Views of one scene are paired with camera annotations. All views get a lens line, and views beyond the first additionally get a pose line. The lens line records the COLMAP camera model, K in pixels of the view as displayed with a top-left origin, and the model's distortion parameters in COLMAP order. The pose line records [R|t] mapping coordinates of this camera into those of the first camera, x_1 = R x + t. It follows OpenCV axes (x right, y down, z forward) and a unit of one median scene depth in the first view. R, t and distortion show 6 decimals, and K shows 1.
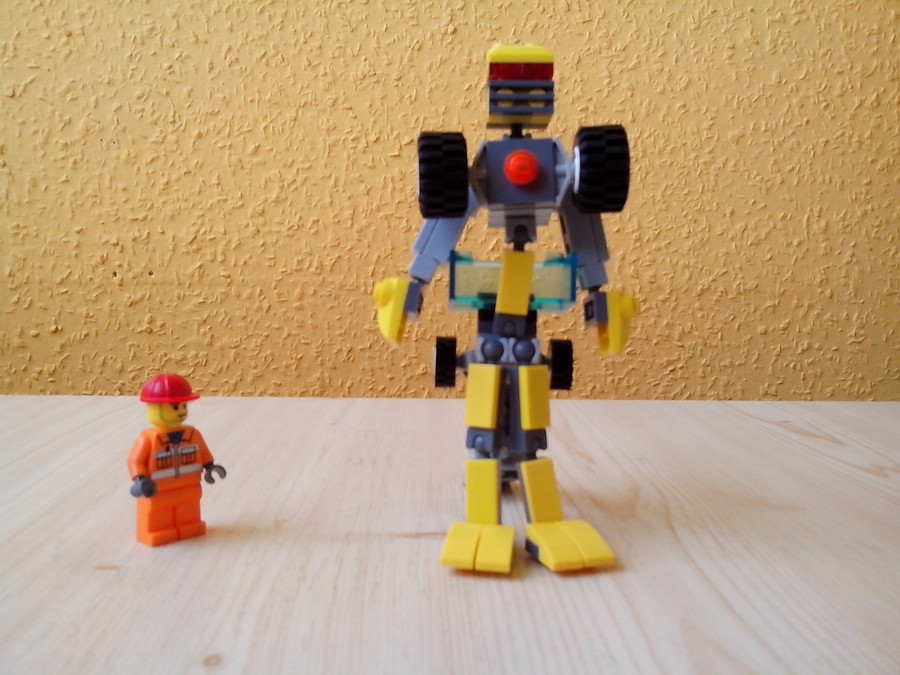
lens RADIAL K [[863.4, 0, 453.8], [0, 863.4, 325.9], [0, 0, 1]] dist [0.013613, 0.000000]
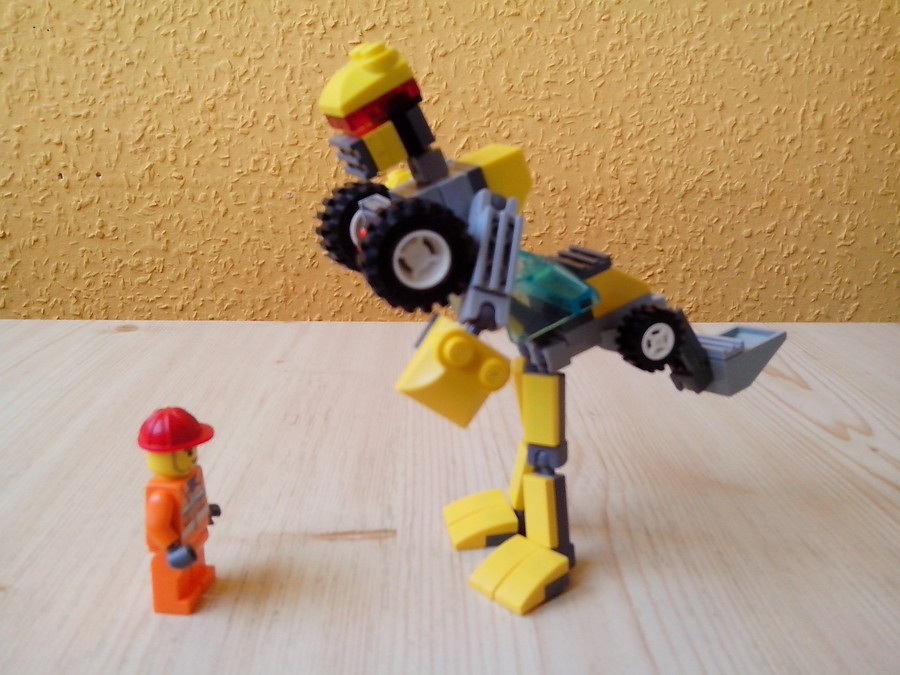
lens RADIAL K [[863.4, 0, 452.7], [0, 863.4, 332.3], [0, 0, 1]] dist [0.013613, 0.000000]
pose [[0.999992, 0.000988, -0.003982, 0.038150], [-0.000252, 0.983542, 0.180681, -0.061822], [0.004095, -0.180679, 0.983534, 0.045738]]
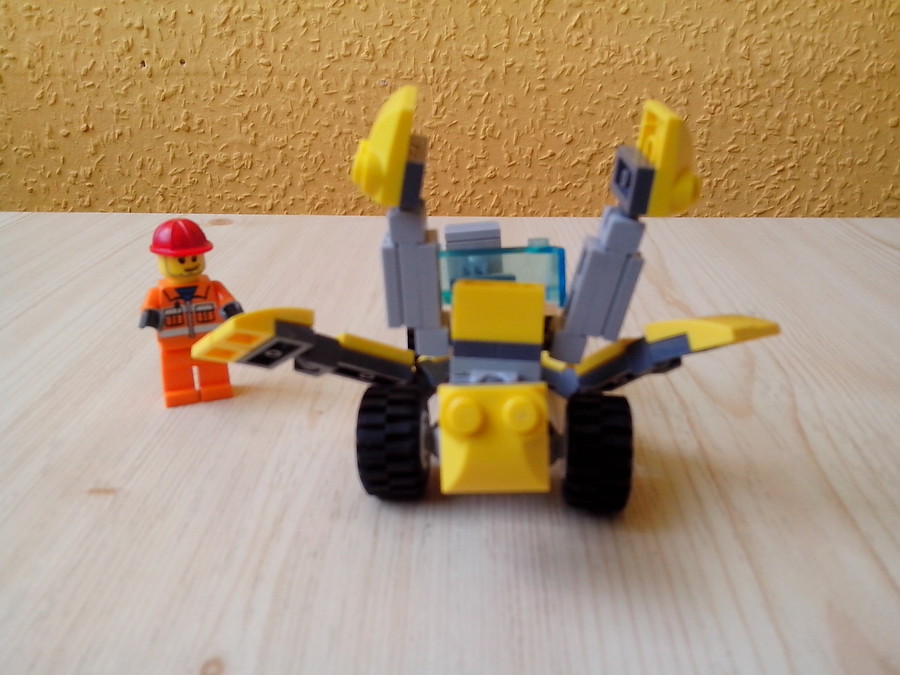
lens RADIAL K [[863.4, 0, 451.7], [0, 863.4, 333.2], [0, 0, 1]] dist [0.013613, 0.000000]
pose [[0.996563, 0.012626, -0.081873, -0.001600], [0.010151, 0.962255, 0.271960, -0.031763], [0.082216, -0.271856, 0.958820, 0.103129]]
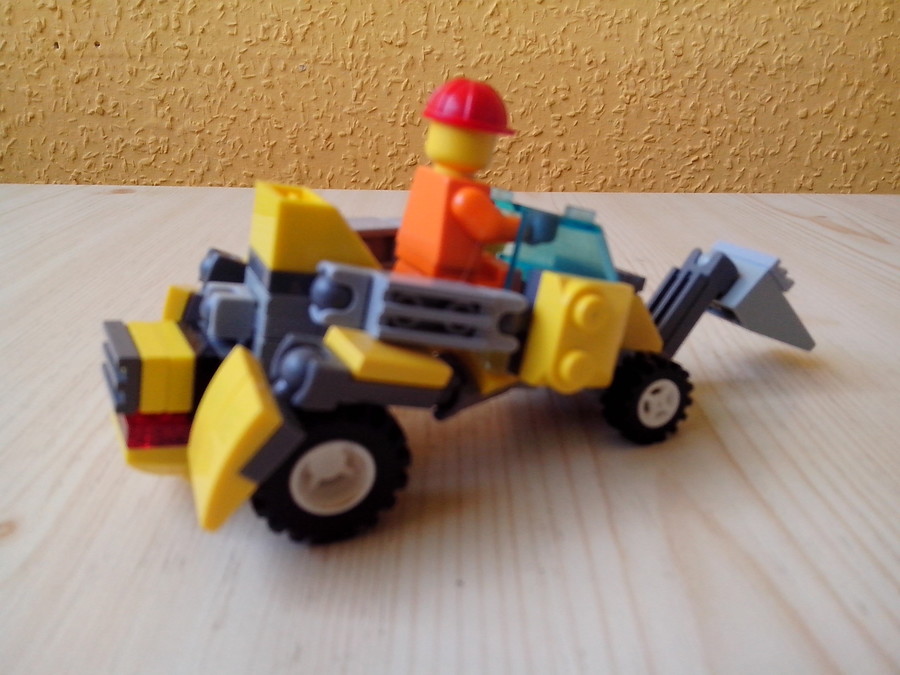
lens RADIAL K [[863.4, 0, 452.6], [0, 863.4, 332.1], [0, 0, 1]] dist [0.013613, 0.000000]
pose [[0.999531, 0.009244, -0.029188, 0.034406], [-0.002132, 0.972029, 0.234852, 0.015486], [0.030542, -0.234680, 0.971593, 0.099077]]
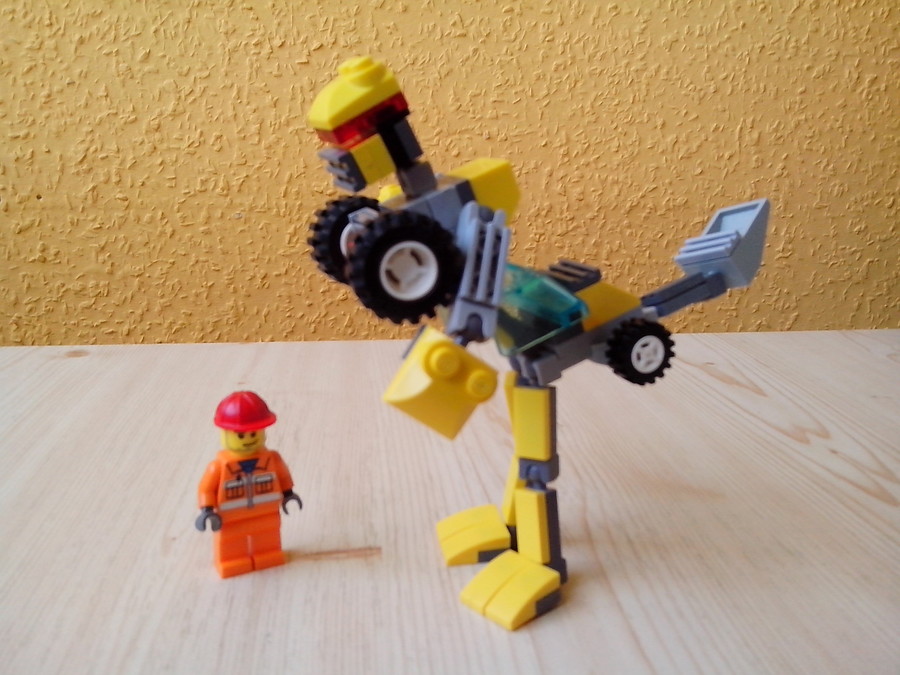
lens RADIAL K [[863.4, 0, 453.6], [0, 863.4, 331.0], [0, 0, 1]] dist [0.013613, 0.000000]
pose [[0.997152, -0.021822, 0.072192, 0.017385], [0.010260, 0.987575, 0.156811, -0.059353], [-0.074717, -0.155624, 0.984987, 0.044590]]
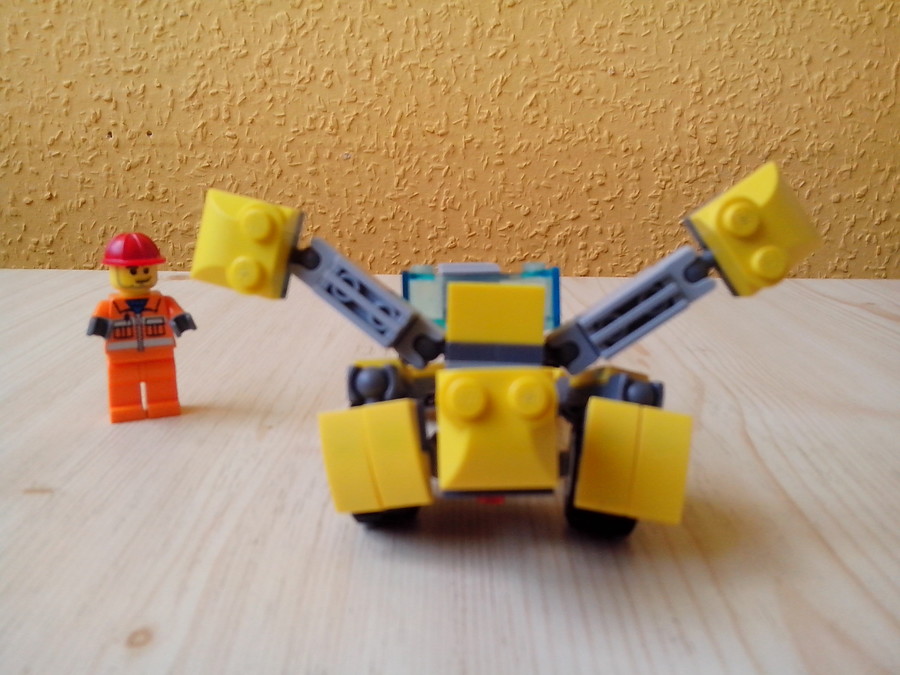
lens RADIAL K [[863.4, 0, 452.4], [0, 863.4, 331.5], [0, 0, 1]] dist [0.013613, 0.000000]
pose [[0.999042, 0.007261, -0.043144, 0.005015], [-0.000549, 0.988135, 0.153585, 0.004260], [0.043747, -0.153415, 0.987193, 0.093249]]
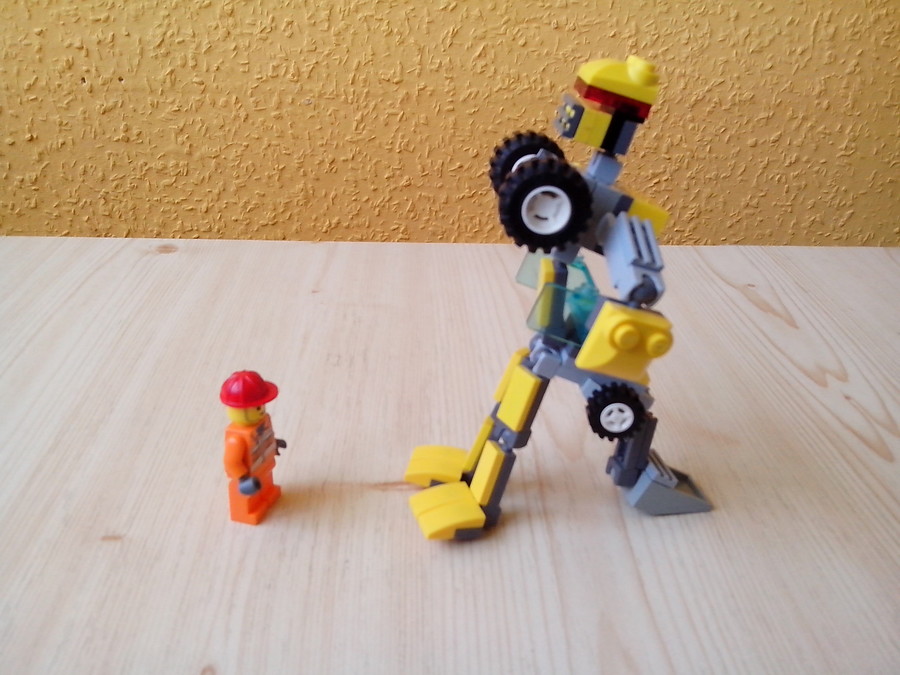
lens RADIAL K [[863.4, 0, 454.0], [0, 863.4, 329.0], [0, 0, 1]] dist [0.013613, 0.000000]
pose [[0.999893, 0.013364, 0.005994, 0.015838], [-0.014622, 0.934729, 0.355060, -0.146428], [-0.000858, -0.355109, 0.934824, 0.008505]]
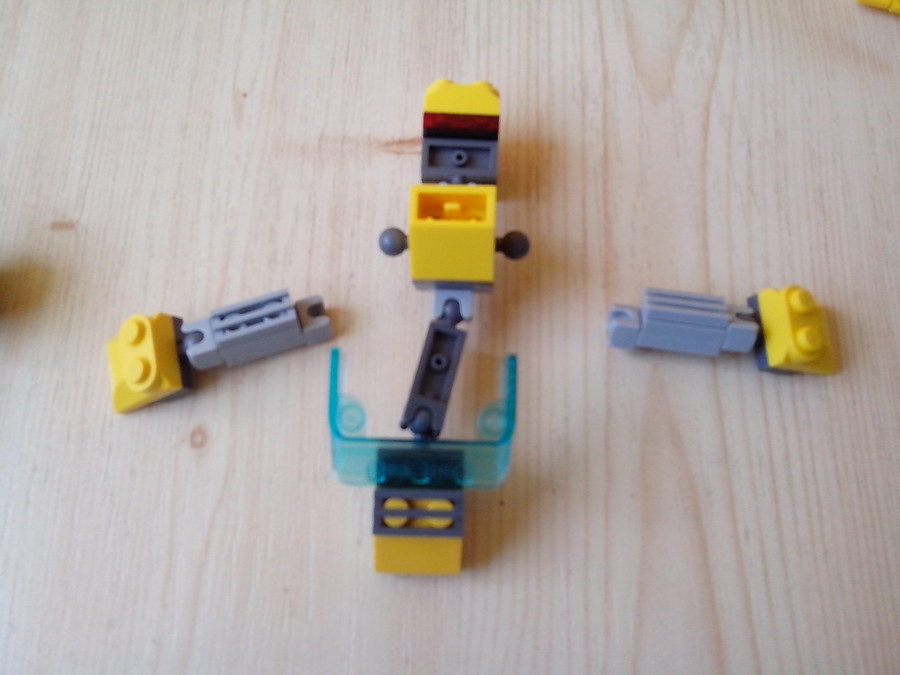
lens RADIAL K [[863.4, 0, 444.2], [0, 863.4, 341.6], [0, 0, 1]] dist [0.013613, 0.000000]
pose [[0.997730, 0.060349, -0.029896, 0.016252], [0.000440, 0.438055, 0.898948, -0.186701], [0.067346, -0.896920, 0.437034, 0.188423]]
